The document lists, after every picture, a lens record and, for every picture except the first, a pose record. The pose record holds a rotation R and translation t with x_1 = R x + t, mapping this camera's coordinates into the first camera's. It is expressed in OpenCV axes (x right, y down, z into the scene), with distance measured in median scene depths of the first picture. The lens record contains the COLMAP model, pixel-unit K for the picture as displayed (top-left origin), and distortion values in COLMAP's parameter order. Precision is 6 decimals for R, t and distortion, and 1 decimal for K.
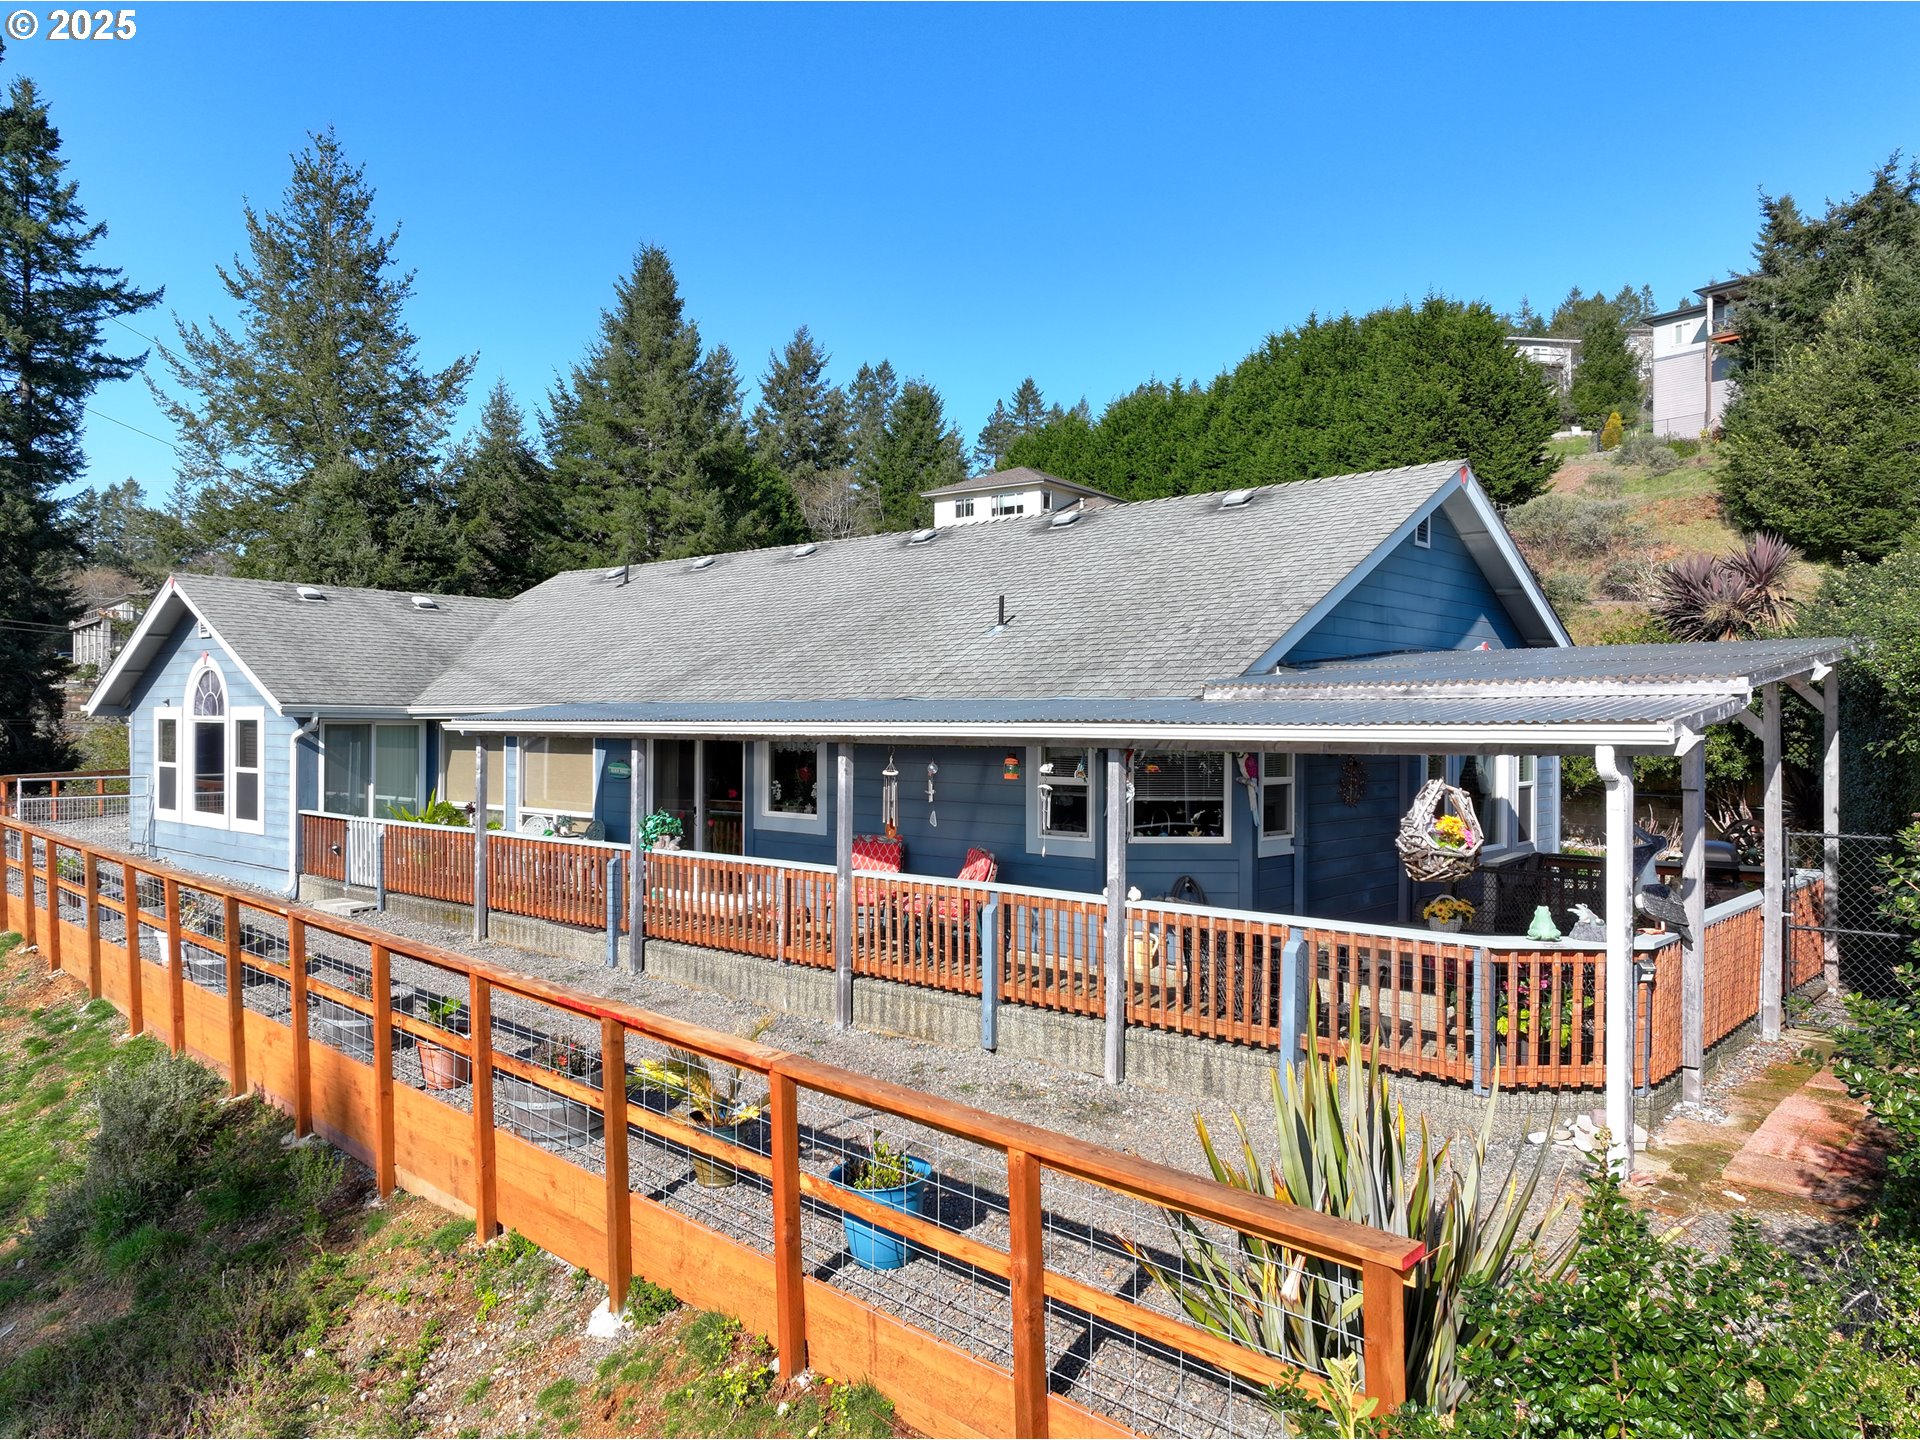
lens RADIAL K [[1352.8, 0, 960.0], [0, 1352.8, 720.0], [0, 0, 1]] dist [0.003944, 0.007630]
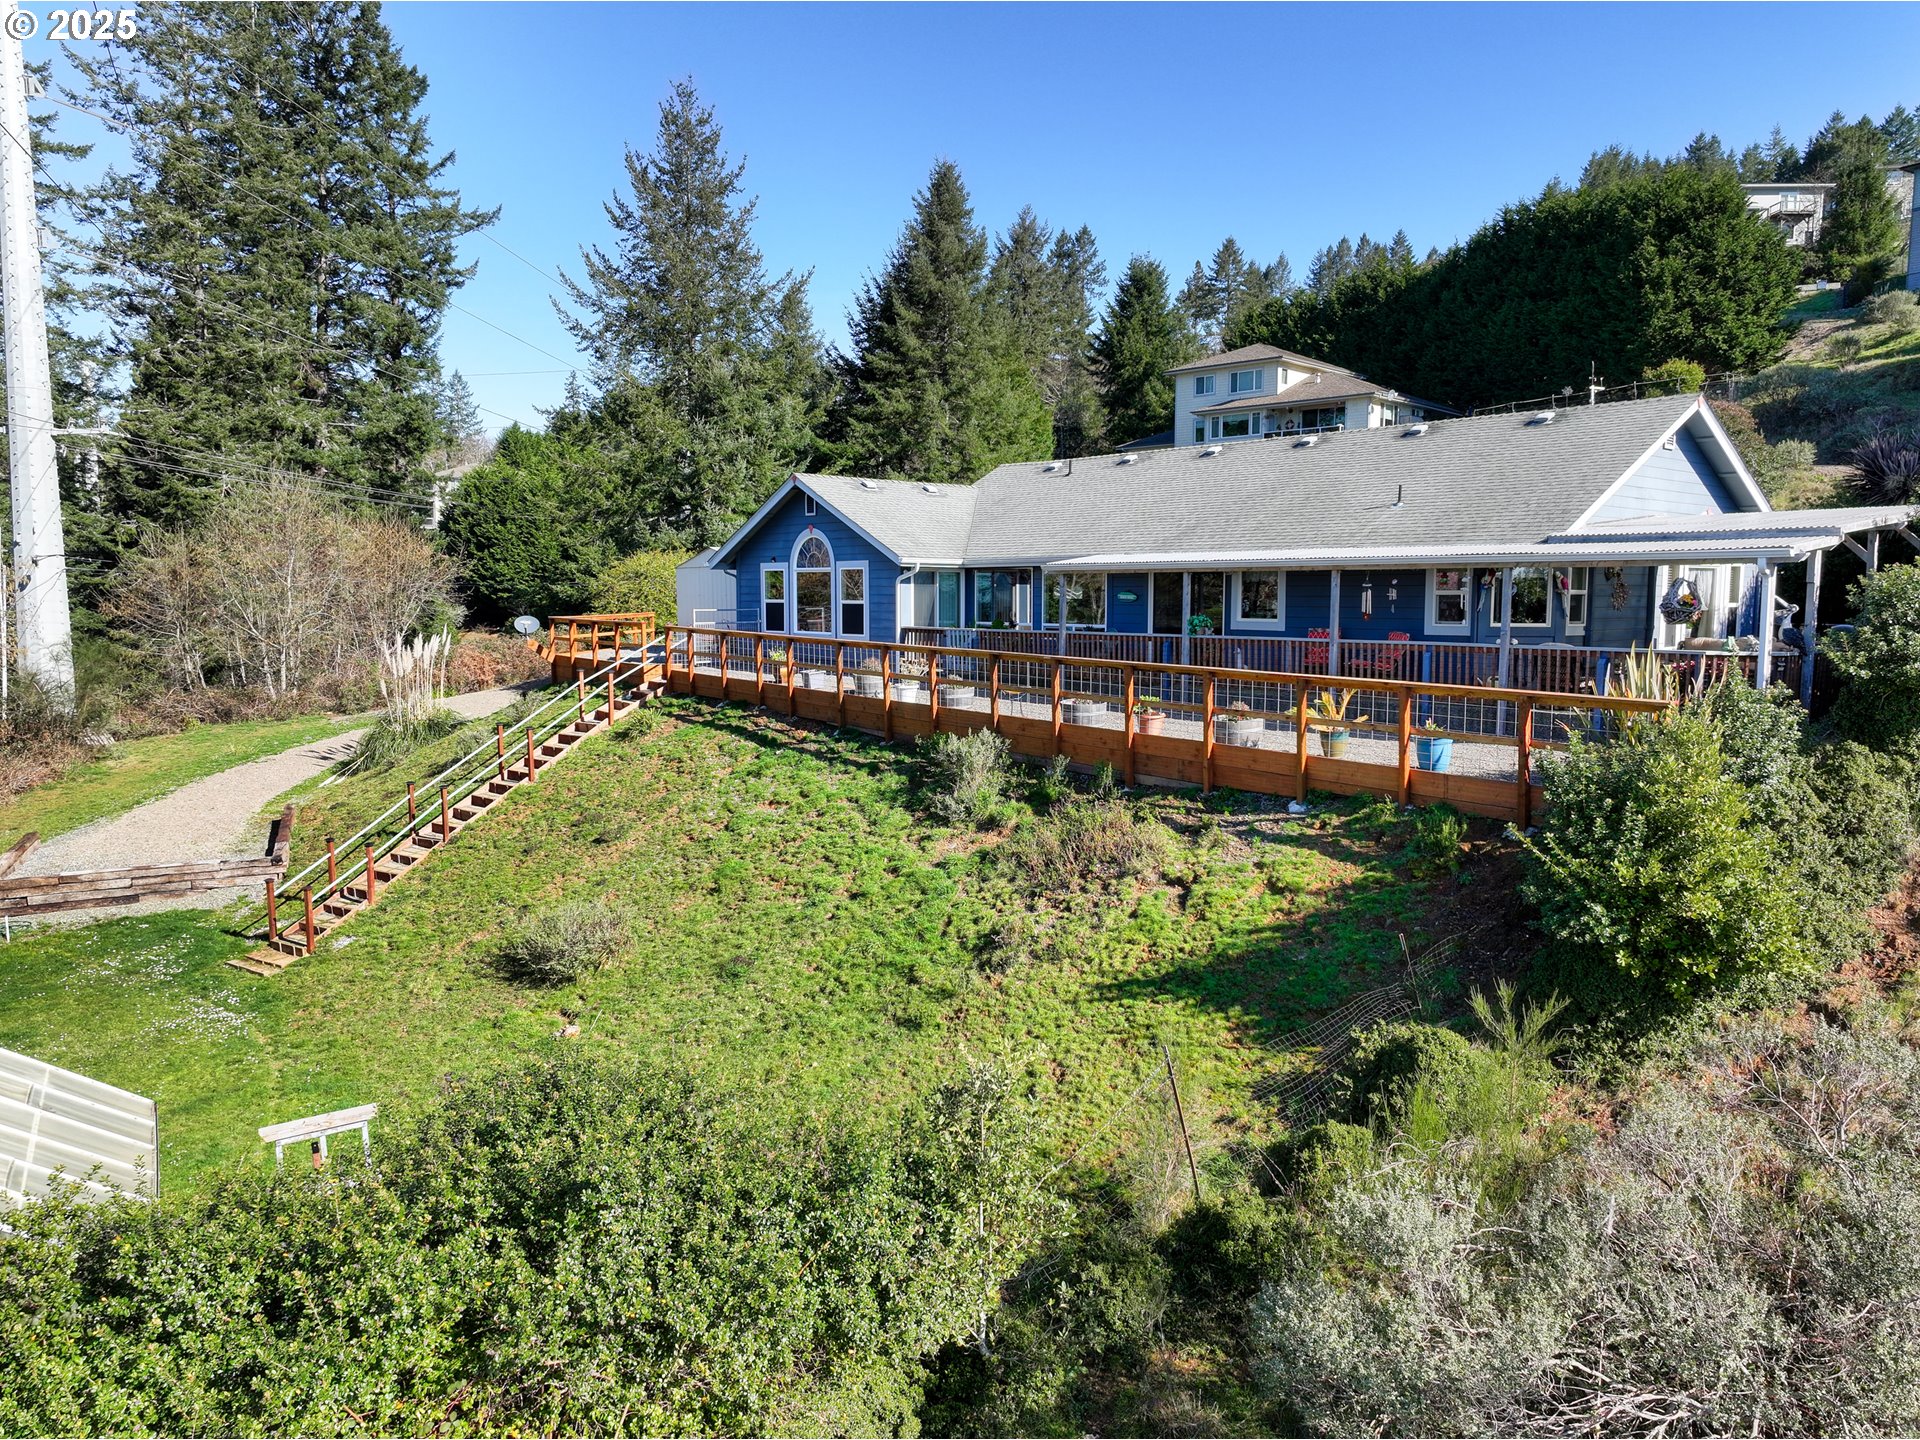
lens RADIAL K [[1396.7, 0, 960.0], [0, 1396.7, 720.0], [0, 0, 1]] dist [-0.002744, 0.011108]
pose [[0.992649, 0.006761, -0.120841, -0.037608], [0.004017, 0.996048, 0.088725, 0.005335], [0.120964, -0.088559, 0.988699, -0.098213]]
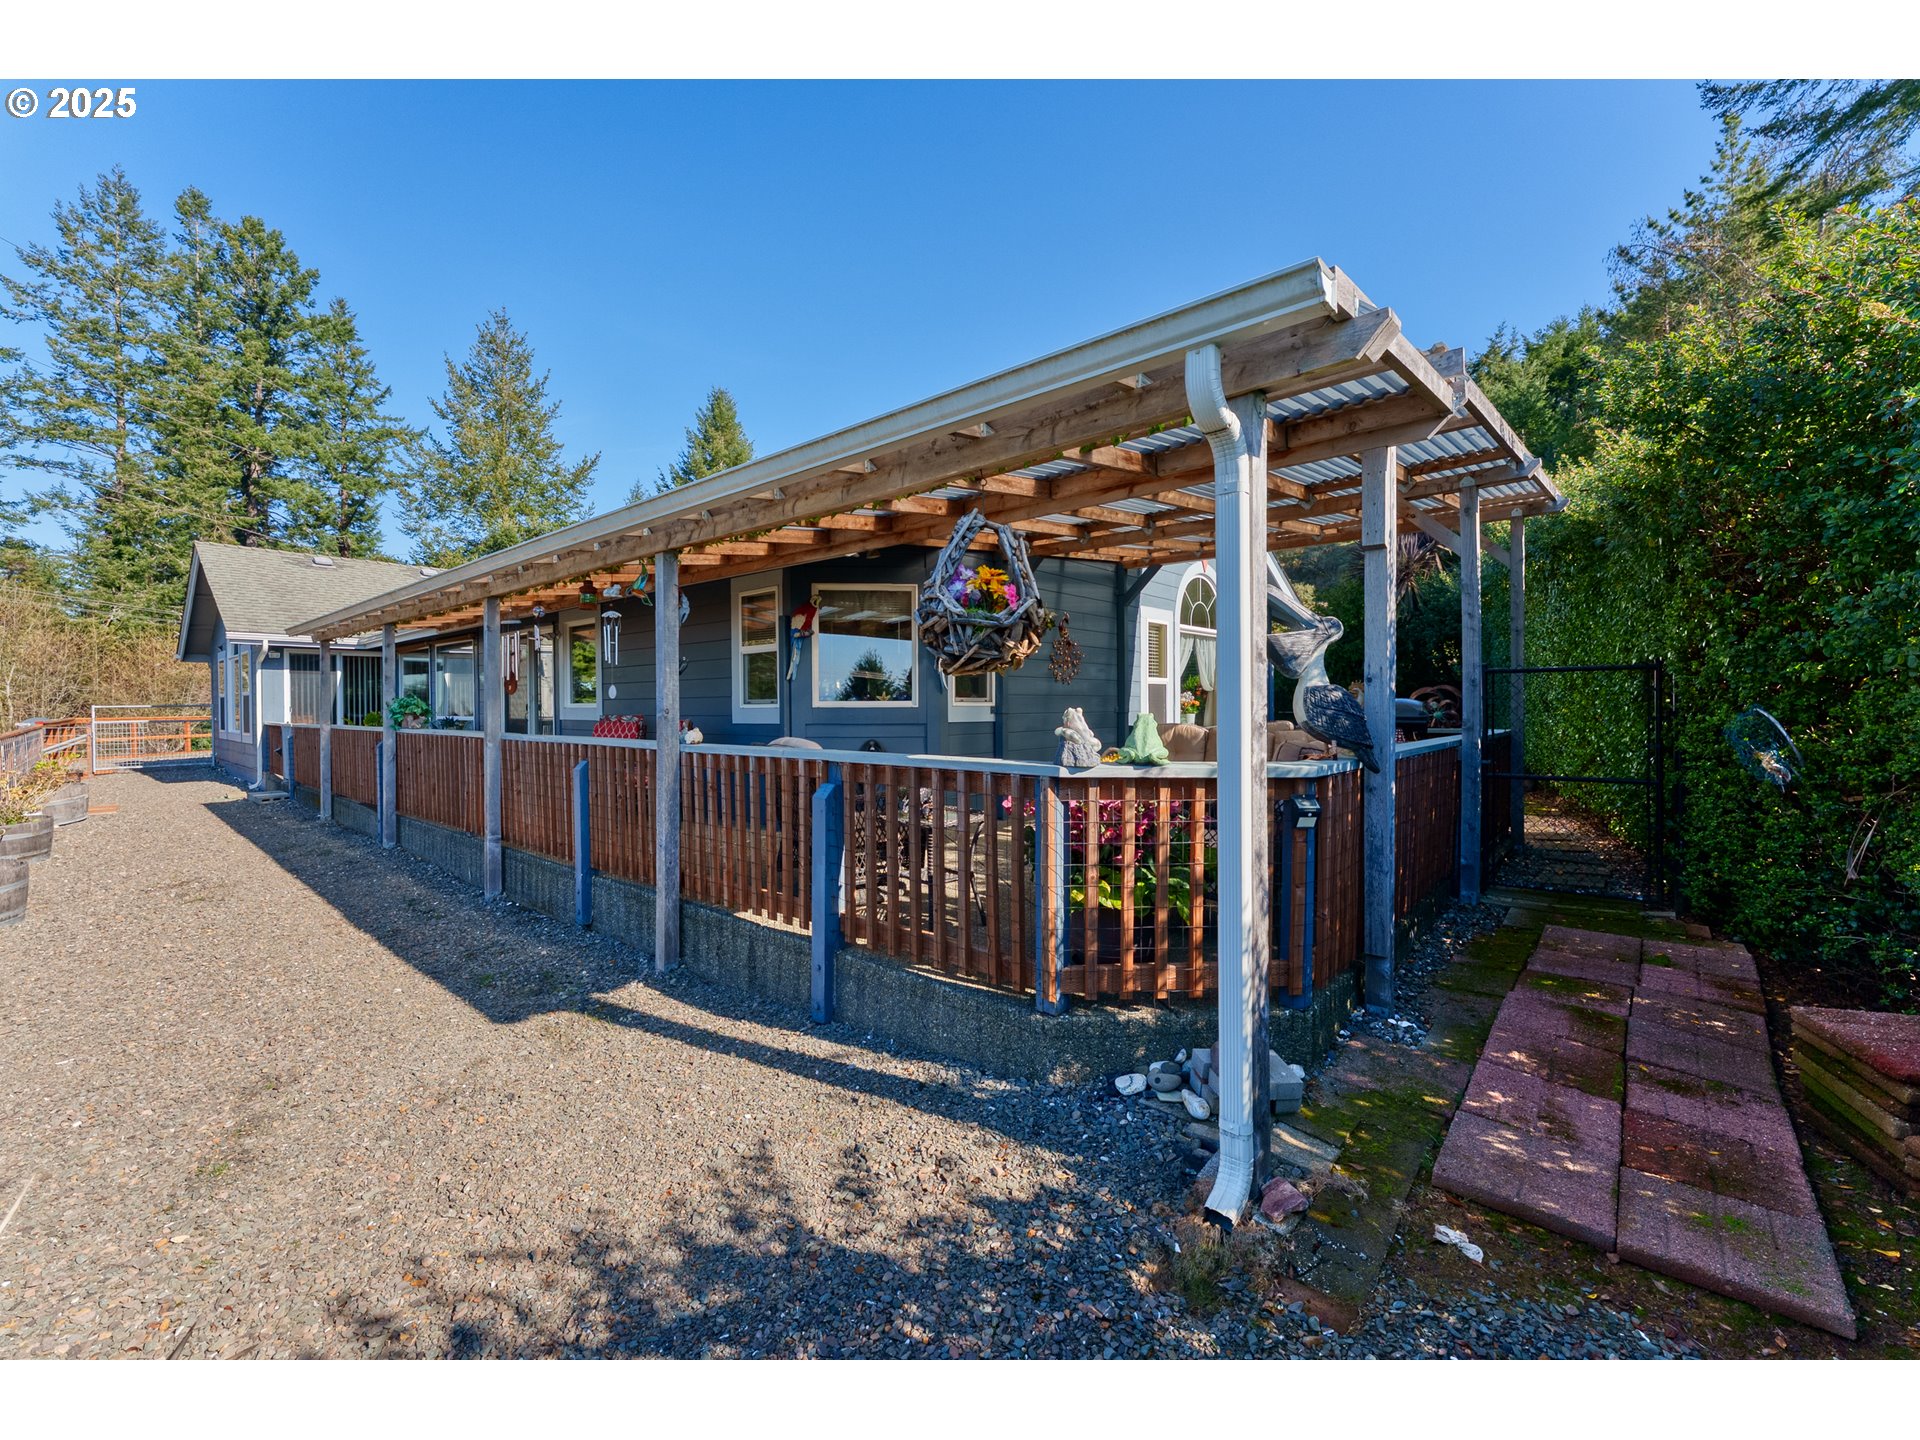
lens RADIAL K [[773.4, 0, 962.8], [0, 773.4, 732.3], [0, 0, 1]] dist [-0.001673, 0.000169]
pose [[0.999931, -0.011688, -0.000949, 0.026080], [0.011714, 0.999297, 0.035623, 0.009971], [0.000532, -0.035632, 0.999365, 0.048372]]
